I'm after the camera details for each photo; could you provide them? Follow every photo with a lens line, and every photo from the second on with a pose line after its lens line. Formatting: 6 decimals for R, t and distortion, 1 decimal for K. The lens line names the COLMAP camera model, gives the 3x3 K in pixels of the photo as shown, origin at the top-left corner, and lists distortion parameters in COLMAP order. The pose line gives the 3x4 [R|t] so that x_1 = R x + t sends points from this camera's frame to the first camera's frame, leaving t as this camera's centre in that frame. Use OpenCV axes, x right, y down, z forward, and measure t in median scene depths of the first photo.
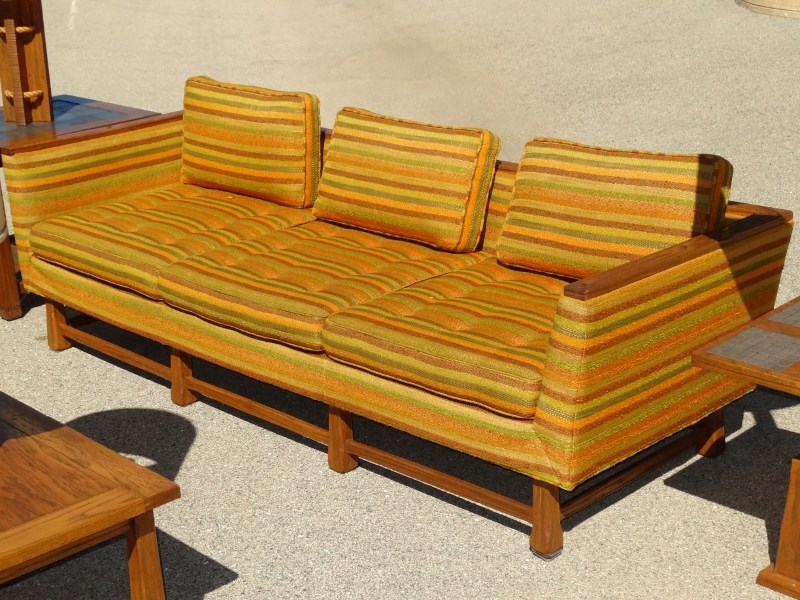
lens RADIAL K [[1380.8, 0, 400.0], [0, 1380.8, 300.0], [0, 0, 1]] dist [0.003097, 0.060651]
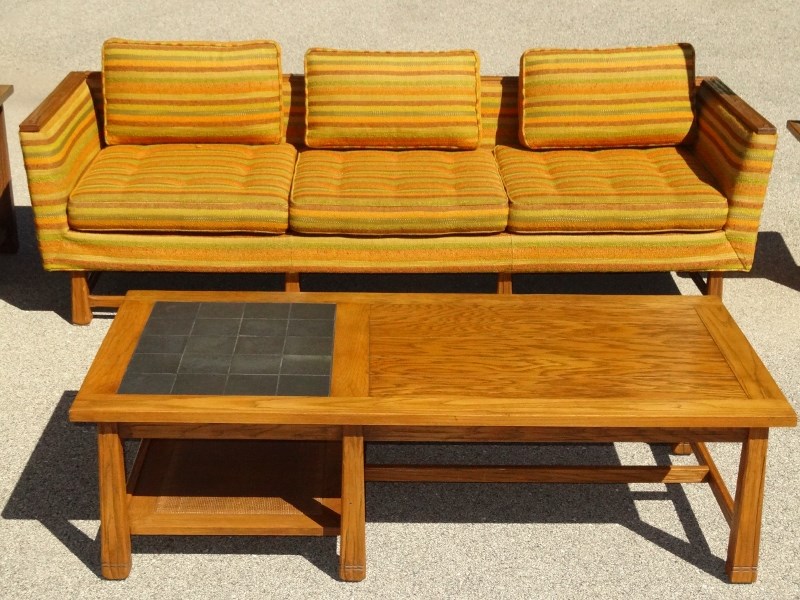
lens RADIAL K [[1312.7, 0, 400.0], [0, 1312.7, 300.0], [0, 0, 1]] dist [0.014419, -0.037204]
pose [[0.693022, -0.218932, 0.686869, -0.857474], [0.197746, 0.973957, 0.110921, -0.046820], [-0.693266, 0.058955, 0.718267, 0.197768]]
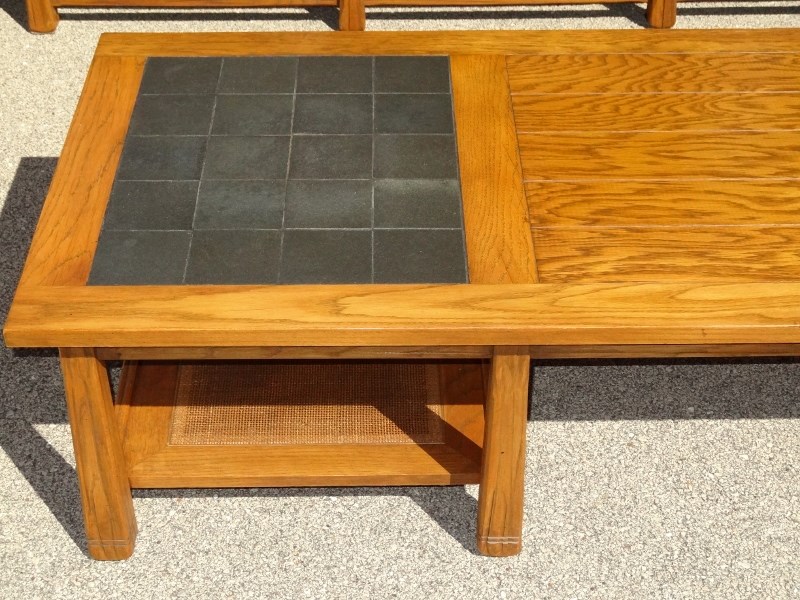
lens RADIAL K [[1380.8, 0, 400.0], [0, 1380.8, 300.0], [0, 0, 1]] dist [0.003097, 0.060651]
pose [[0.700287, -0.419340, 0.577712, -0.671398], [0.211791, 0.894887, 0.392839, -0.086547], [-0.681720, -0.152746, 0.715490, 0.443881]]
